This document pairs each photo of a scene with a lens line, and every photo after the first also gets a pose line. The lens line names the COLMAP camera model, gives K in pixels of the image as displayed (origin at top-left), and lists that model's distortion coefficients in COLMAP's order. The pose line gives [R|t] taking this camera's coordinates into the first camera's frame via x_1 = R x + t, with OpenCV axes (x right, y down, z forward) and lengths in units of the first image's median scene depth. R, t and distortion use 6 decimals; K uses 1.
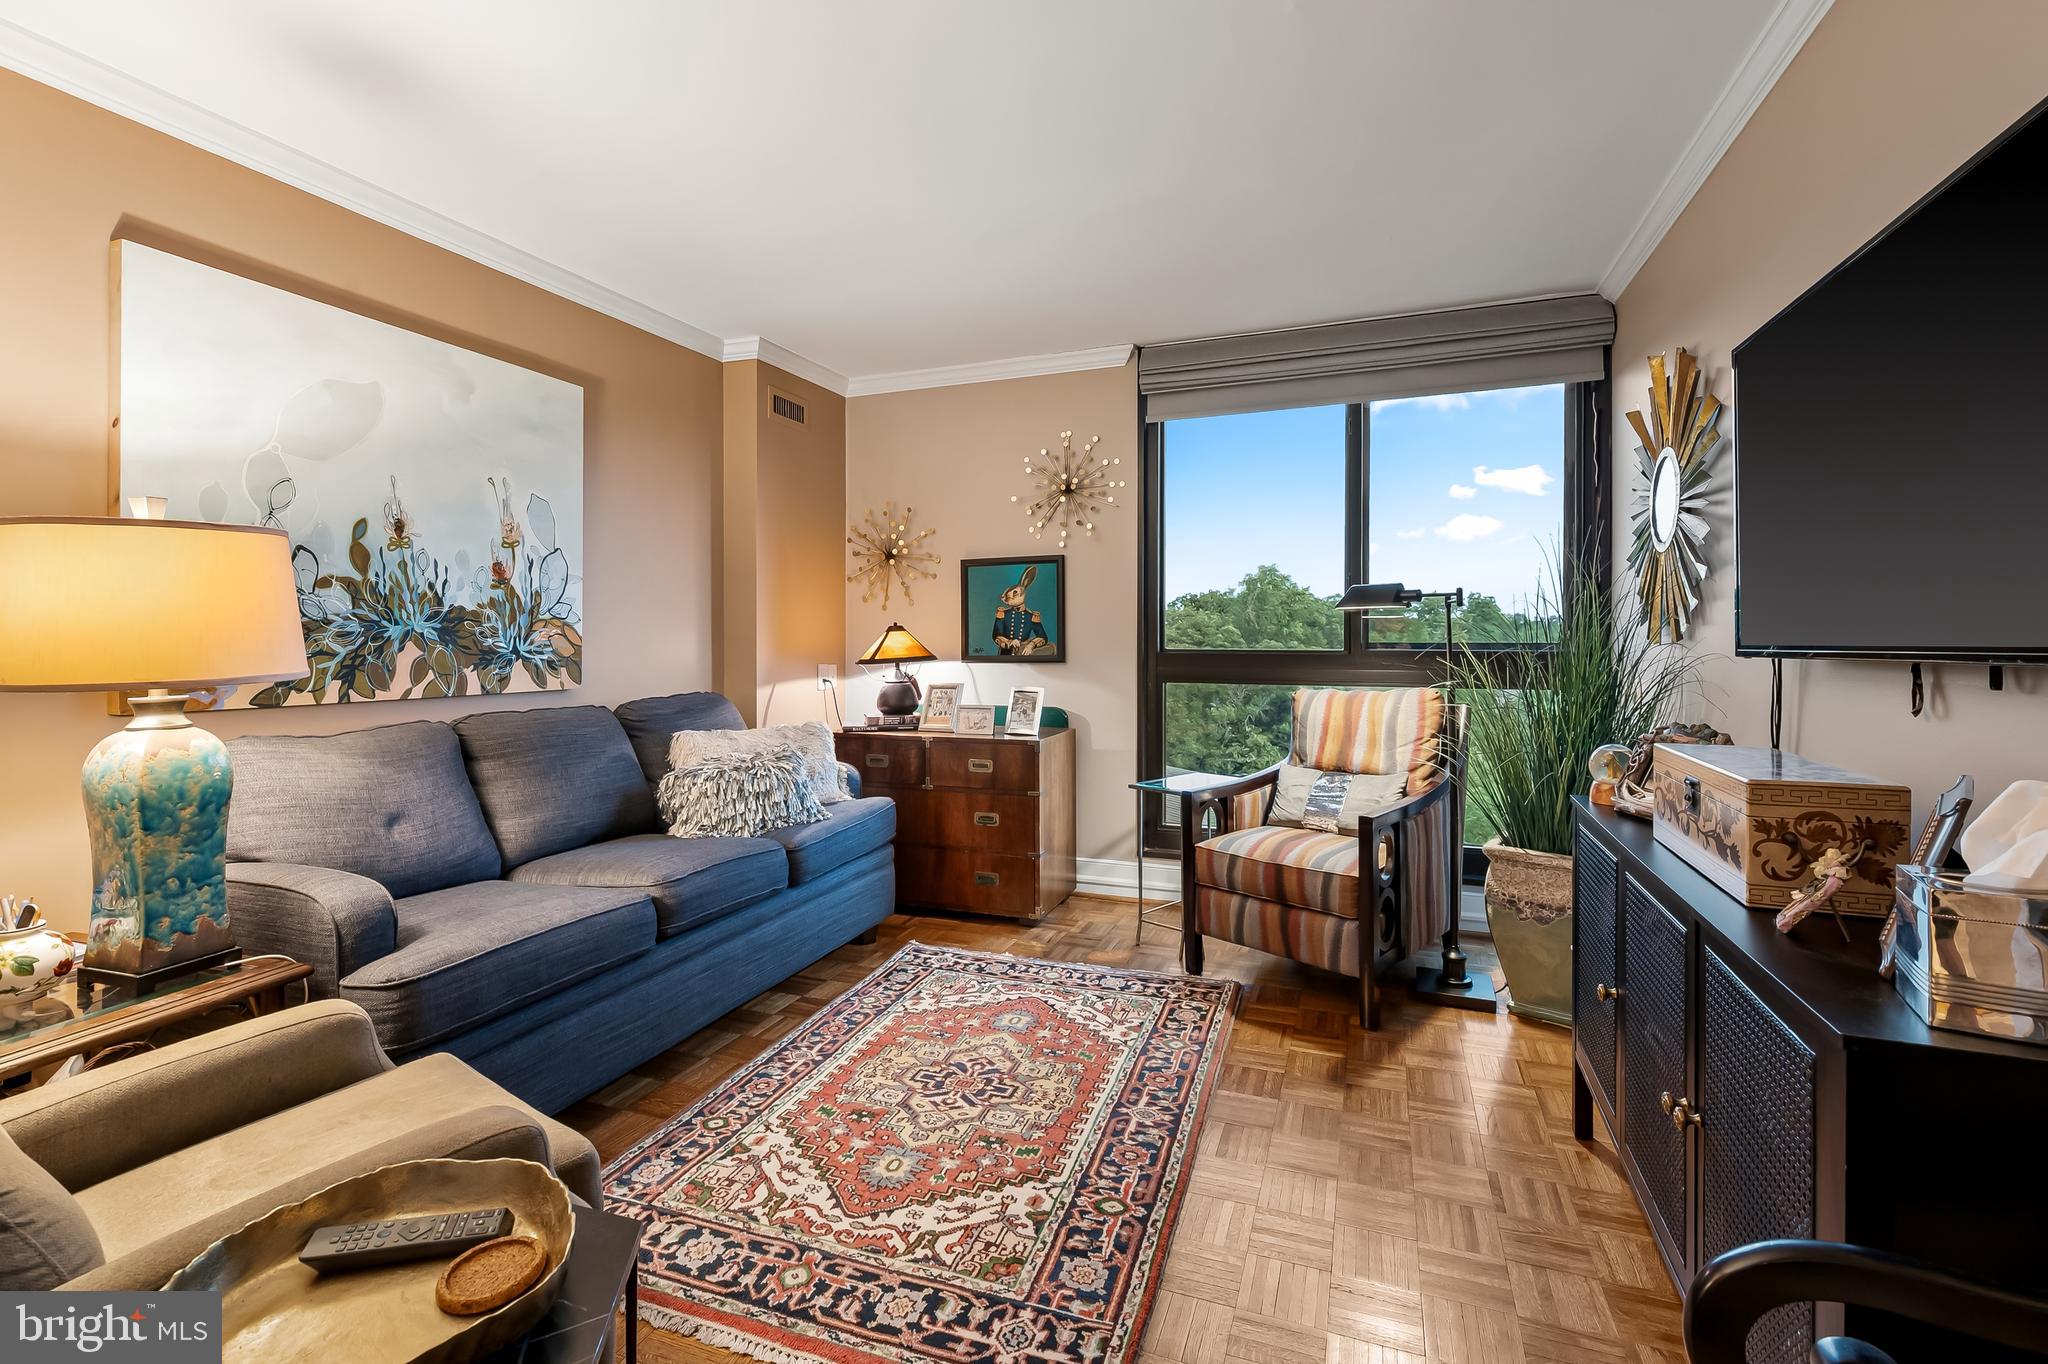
lens RADIAL K [[921.8, 0, 1028.6], [0, 921.8, 638.5], [0, 0, 1]] dist [0.007658, -0.000931]
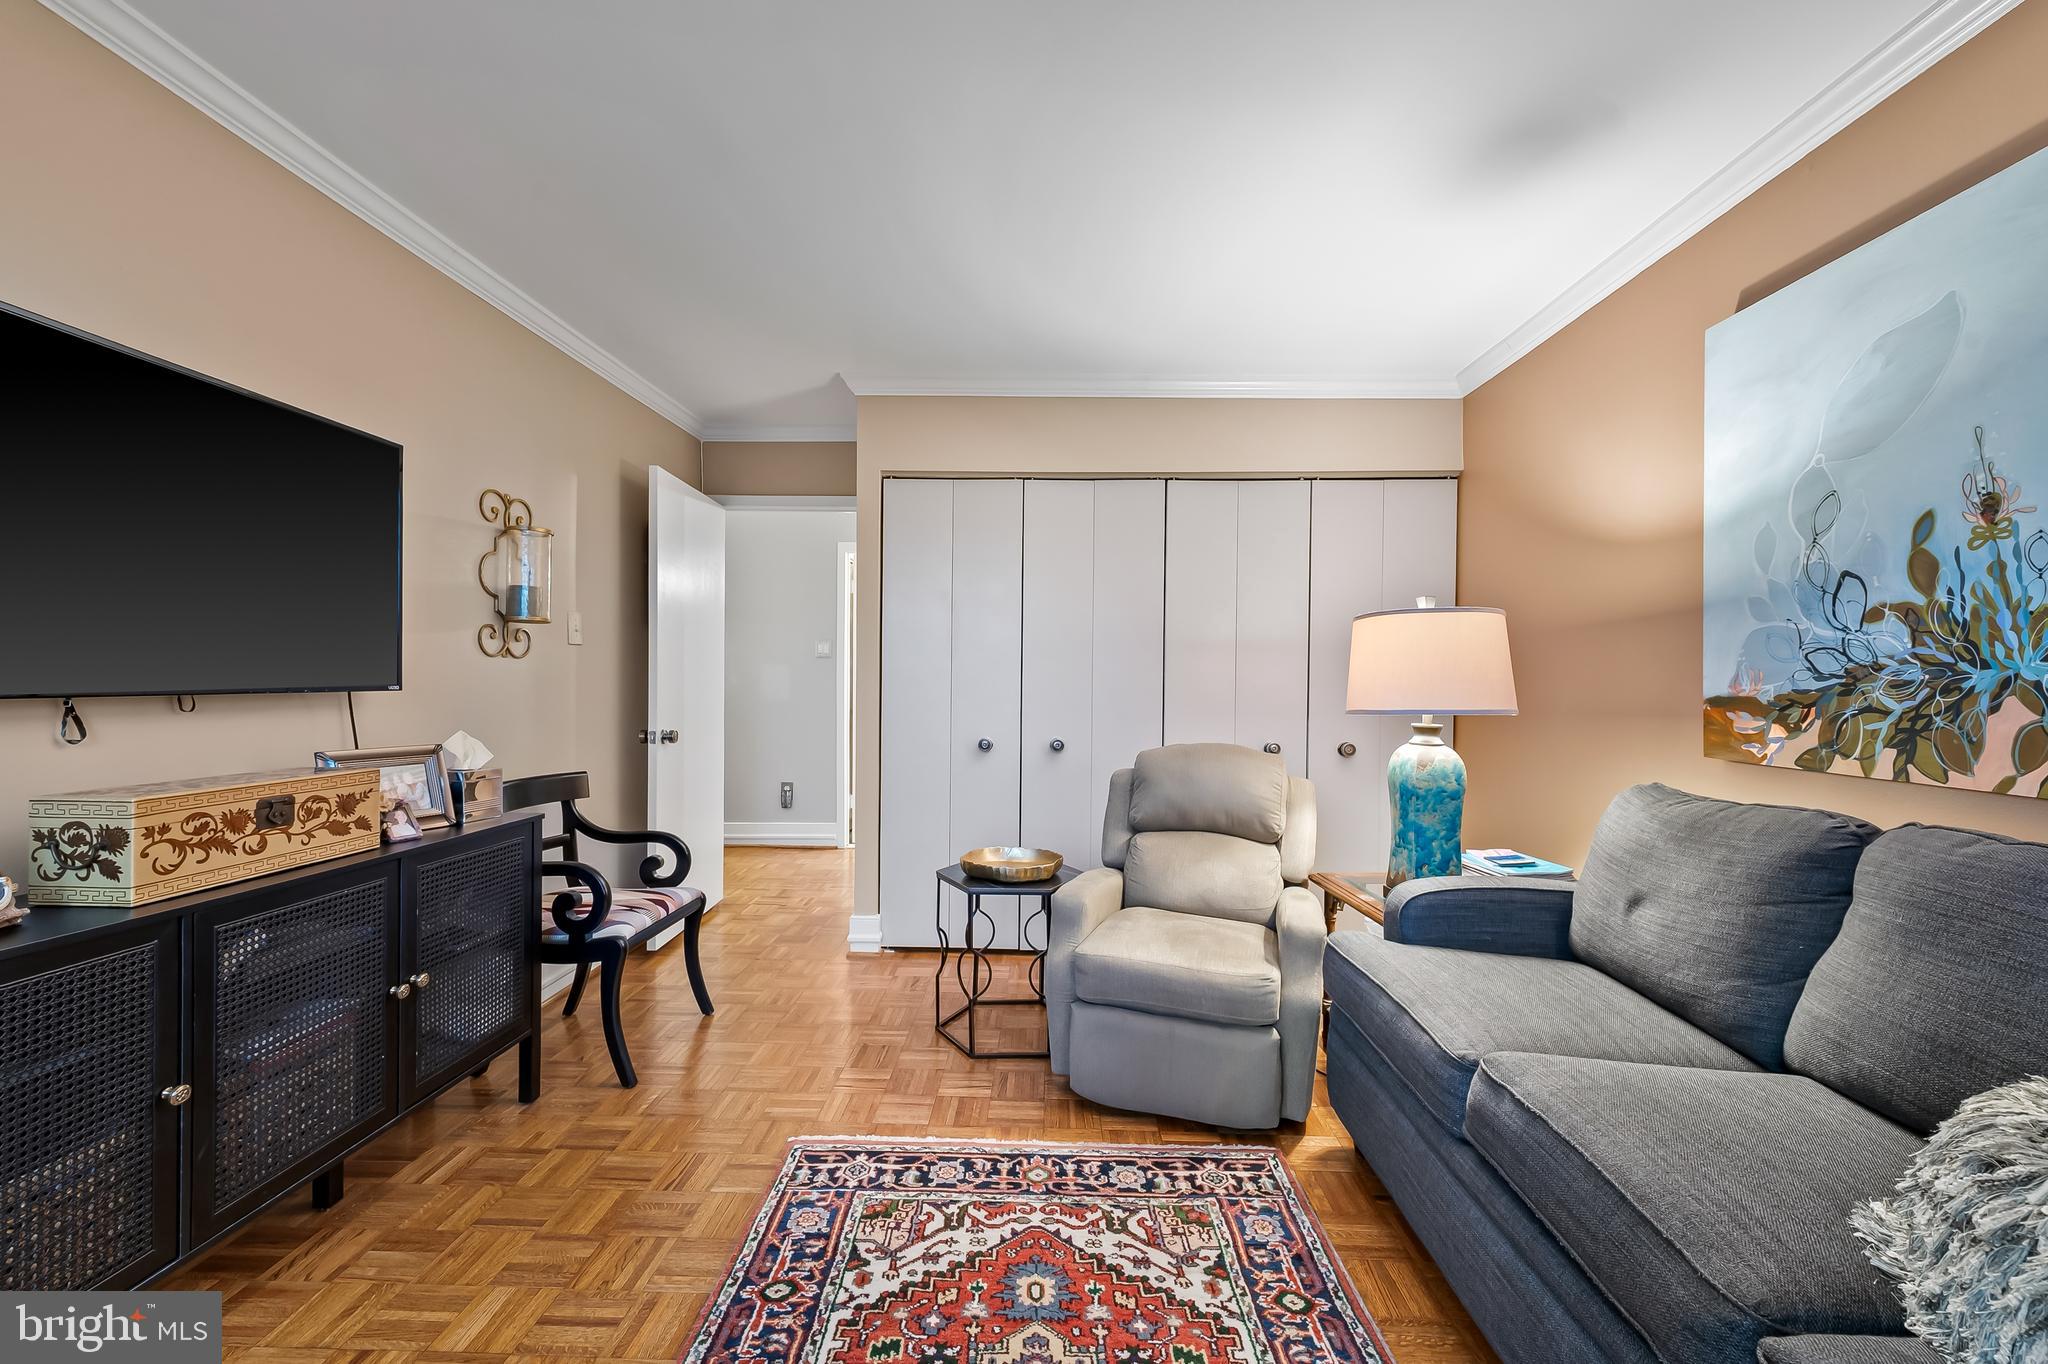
lens RADIAL K [[810.8, 0, 1028.5], [0, 810.8, 675.5], [0, 0, 1]] dist [0.008369, -0.000302]
pose [[-0.945021, -0.008266, -0.326905, 0.121402], [-0.005954, 0.999950, -0.008072, -0.002915], [0.326955, -0.005681, -0.945023, 1.801077]]
